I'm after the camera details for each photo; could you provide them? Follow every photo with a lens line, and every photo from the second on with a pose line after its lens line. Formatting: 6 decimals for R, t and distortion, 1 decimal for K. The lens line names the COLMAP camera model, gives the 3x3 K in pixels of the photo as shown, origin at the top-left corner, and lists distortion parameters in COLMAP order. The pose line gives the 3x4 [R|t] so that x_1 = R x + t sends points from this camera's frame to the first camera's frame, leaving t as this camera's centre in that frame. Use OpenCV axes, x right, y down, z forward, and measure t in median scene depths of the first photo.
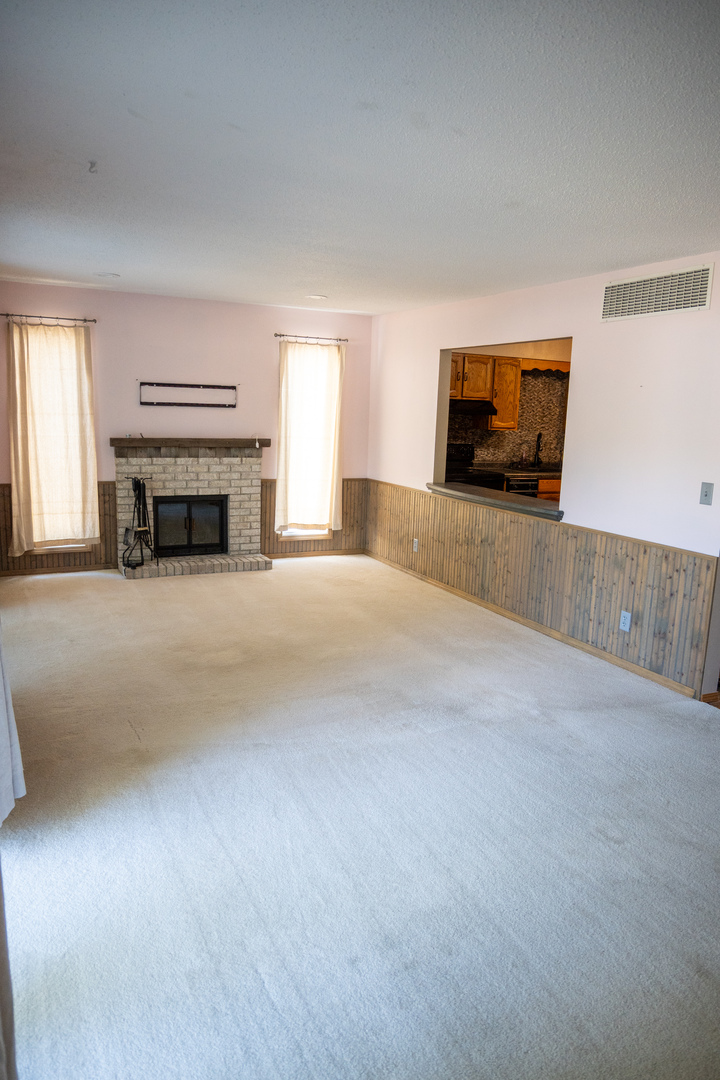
lens RADIAL K [[739.7, 0, 356.3], [0, 739.7, 550.8], [0, 0, 1]] dist [0.009342, 0.002497]
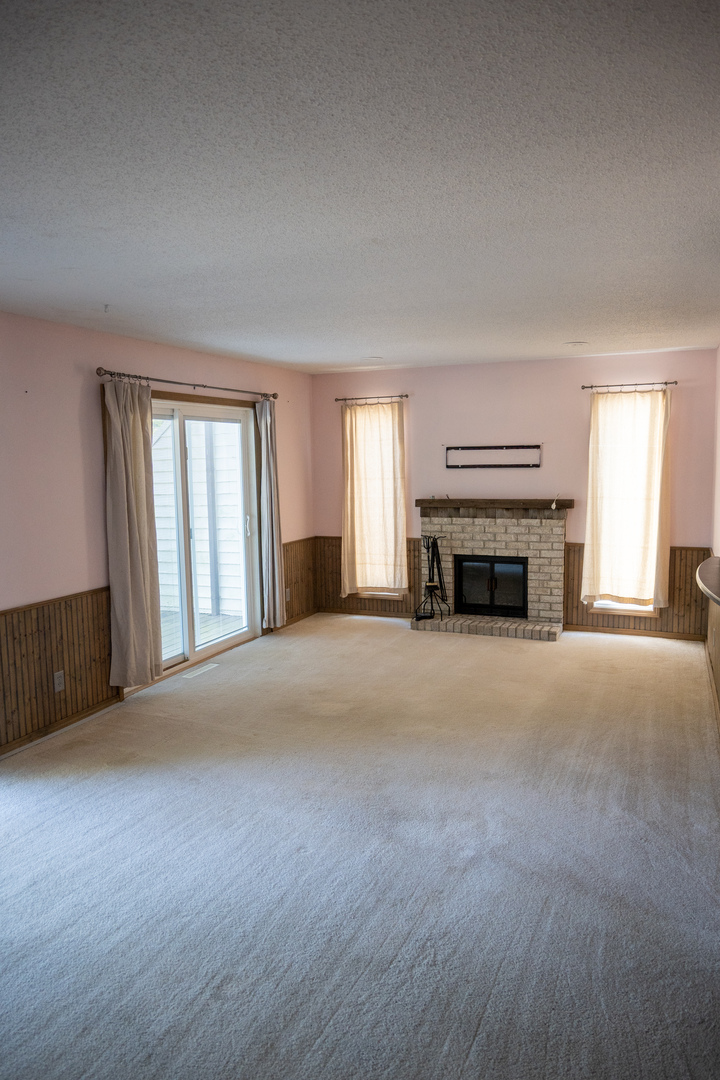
lens RADIAL K [[739.7, 0, 356.3], [0, 739.7, 550.8], [0, 0, 1]] dist [0.009342, 0.002497]
pose [[0.655420, 0.052874, -0.753411, 0.415352], [-0.108911, 0.993737, -0.025005, -0.037066], [0.747371, 0.098443, 0.657074, 0.209249]]
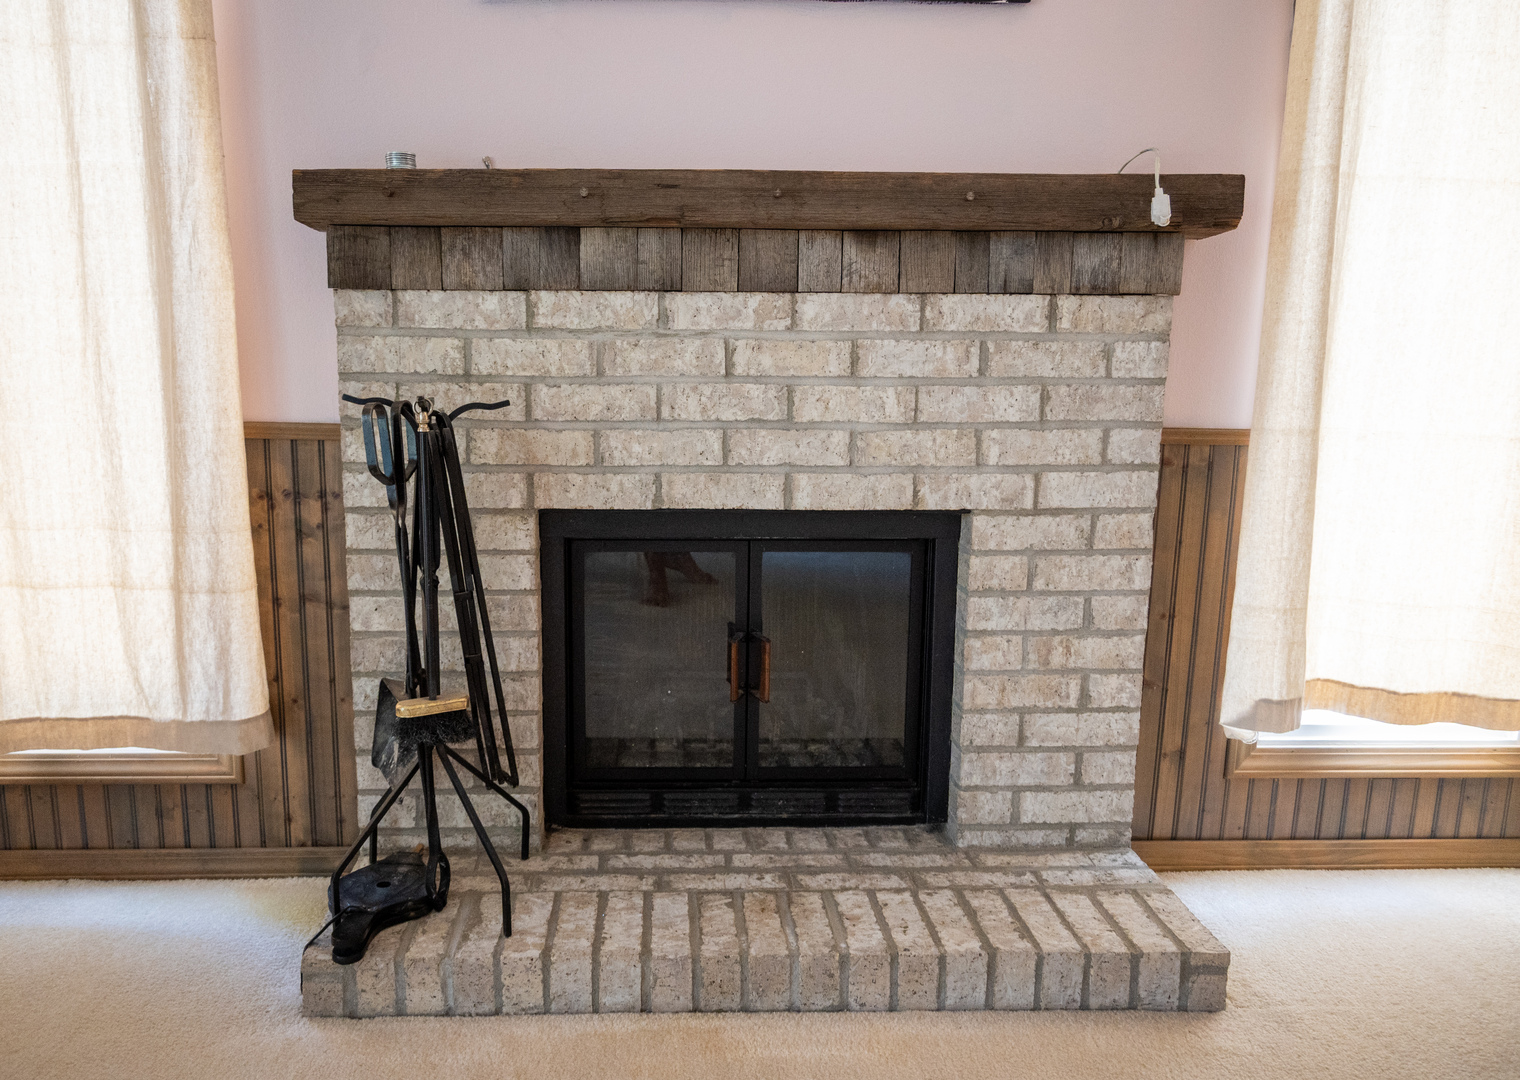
lens RADIAL K [[1139.3, 0, 709.8], [0, 1139.3, 538.4], [0, 0, 1]] dist [-0.002262, -0.000435]
pose [[0.918822, 0.040036, -0.392637, -0.125759], [-0.055908, 0.998013, -0.029069, -0.060254], [0.390693, 0.048661, 0.919234, 0.751025]]
